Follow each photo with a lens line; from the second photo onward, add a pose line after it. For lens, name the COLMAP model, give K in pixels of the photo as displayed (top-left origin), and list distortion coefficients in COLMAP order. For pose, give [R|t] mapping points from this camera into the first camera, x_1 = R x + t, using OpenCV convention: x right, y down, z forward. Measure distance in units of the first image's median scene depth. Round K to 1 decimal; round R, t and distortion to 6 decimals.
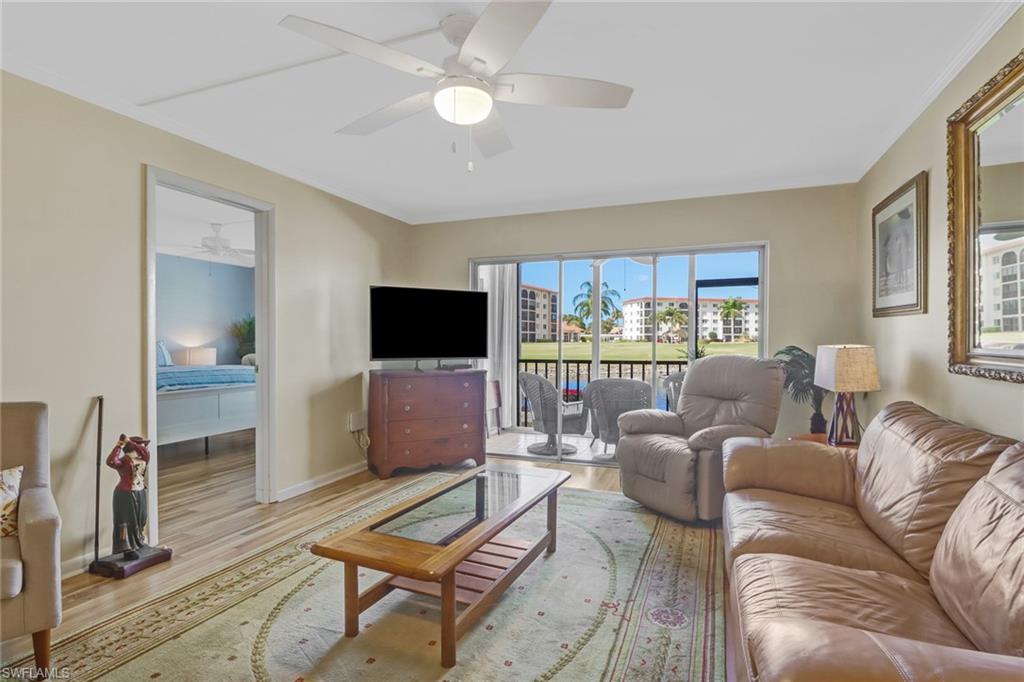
lens RADIAL K [[495.9, 0, 525.4], [0, 495.9, 349.3], [0, 0, 1]] dist [-0.004328, -0.006860]
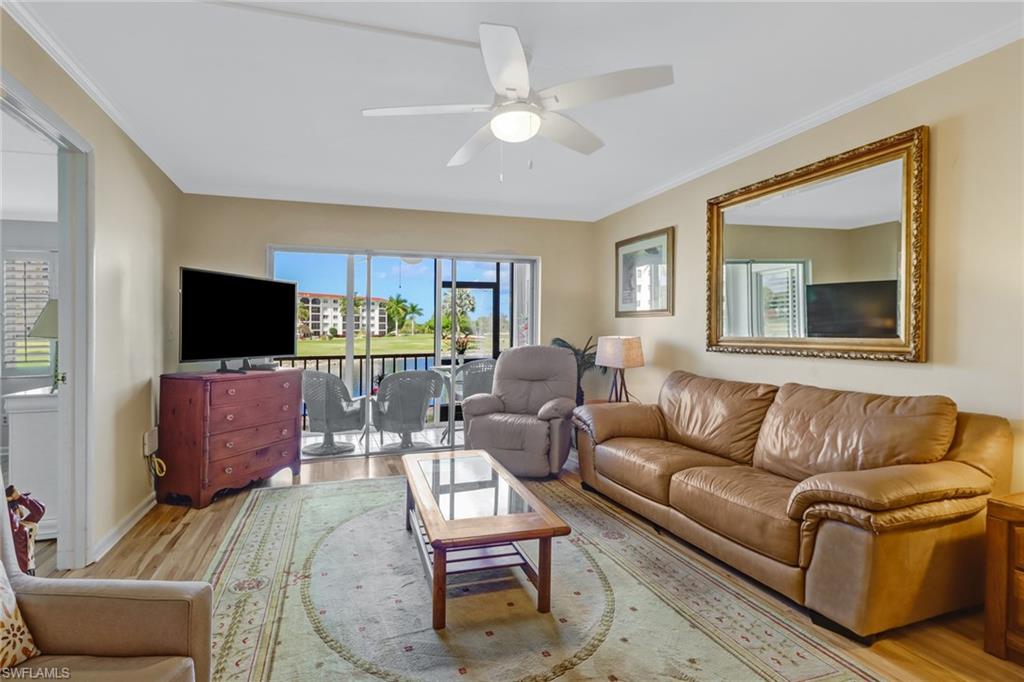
lens RADIAL K [[495.9, 0, 487.9], [0, 495.9, 346.7], [0, 0, 1]] dist [-0.004328, -0.006860]
pose [[0.788352, -0.023812, 0.614764, -0.438398], [0.021695, 0.999705, 0.010900, -0.002155], [-0.614842, 0.004744, 0.788636, 0.069691]]
